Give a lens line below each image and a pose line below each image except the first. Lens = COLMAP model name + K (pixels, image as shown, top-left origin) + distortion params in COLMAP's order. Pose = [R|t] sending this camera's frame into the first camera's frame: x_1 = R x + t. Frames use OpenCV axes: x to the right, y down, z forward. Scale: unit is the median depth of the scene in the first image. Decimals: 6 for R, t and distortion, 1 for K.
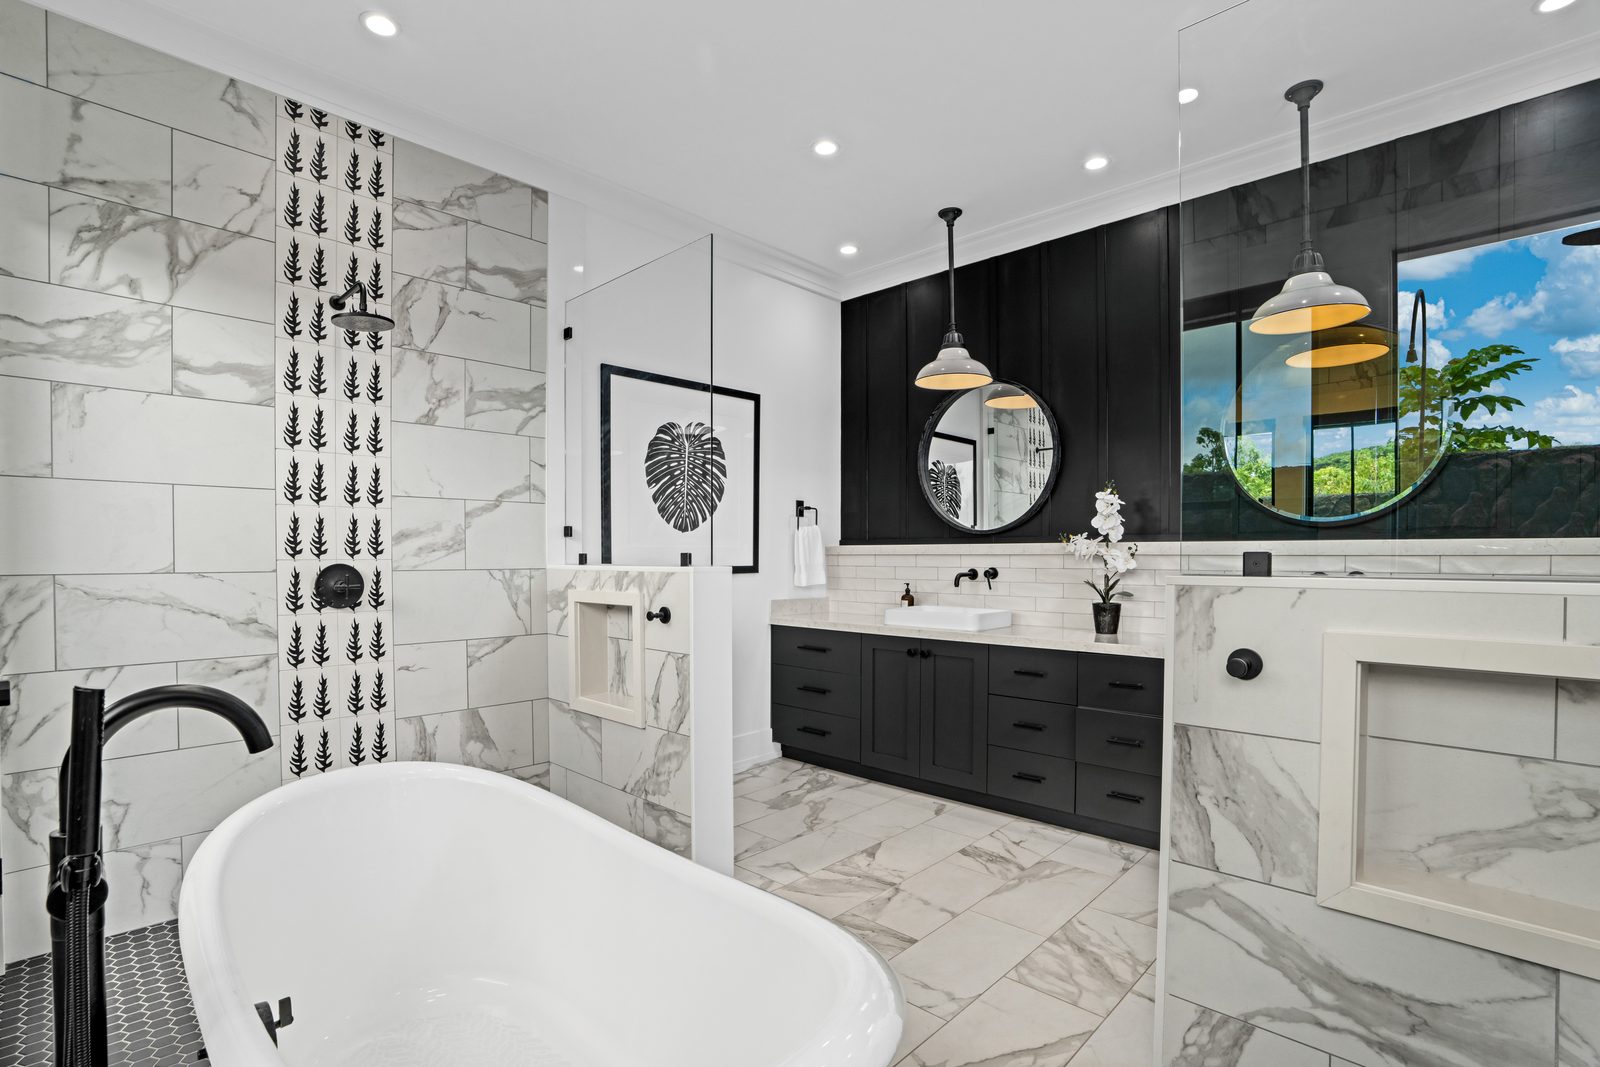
lens RADIAL K [[738.8, 0, 802.9], [0, 738.8, 582.6], [0, 0, 1]] dist [-0.024899, 0.010561]
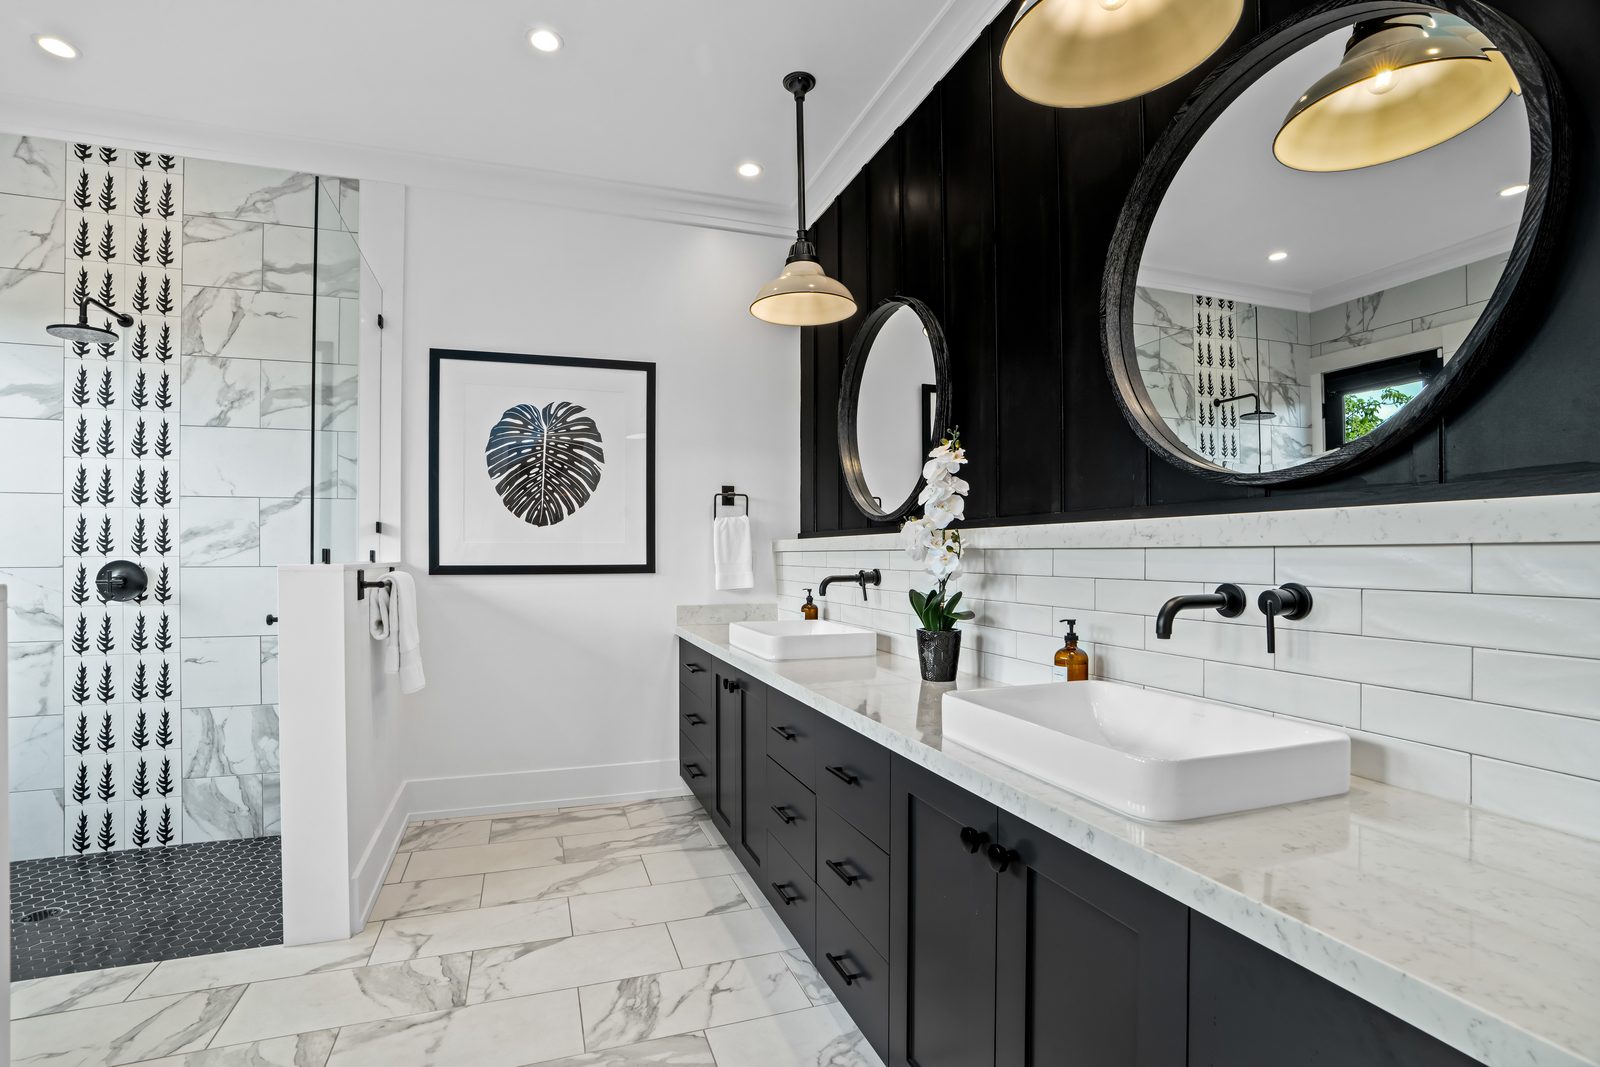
lens RADIAL K [[738.8, 0, 854.4], [0, 738.8, 565.5], [0, 0, 1]] dist [-0.024899, 0.010561]
pose [[0.884927, 0.005923, -0.465691, 0.760602], [-0.016016, 0.999715, -0.017720, -0.015089], [0.465453, 0.023139, 0.884770, 0.508775]]
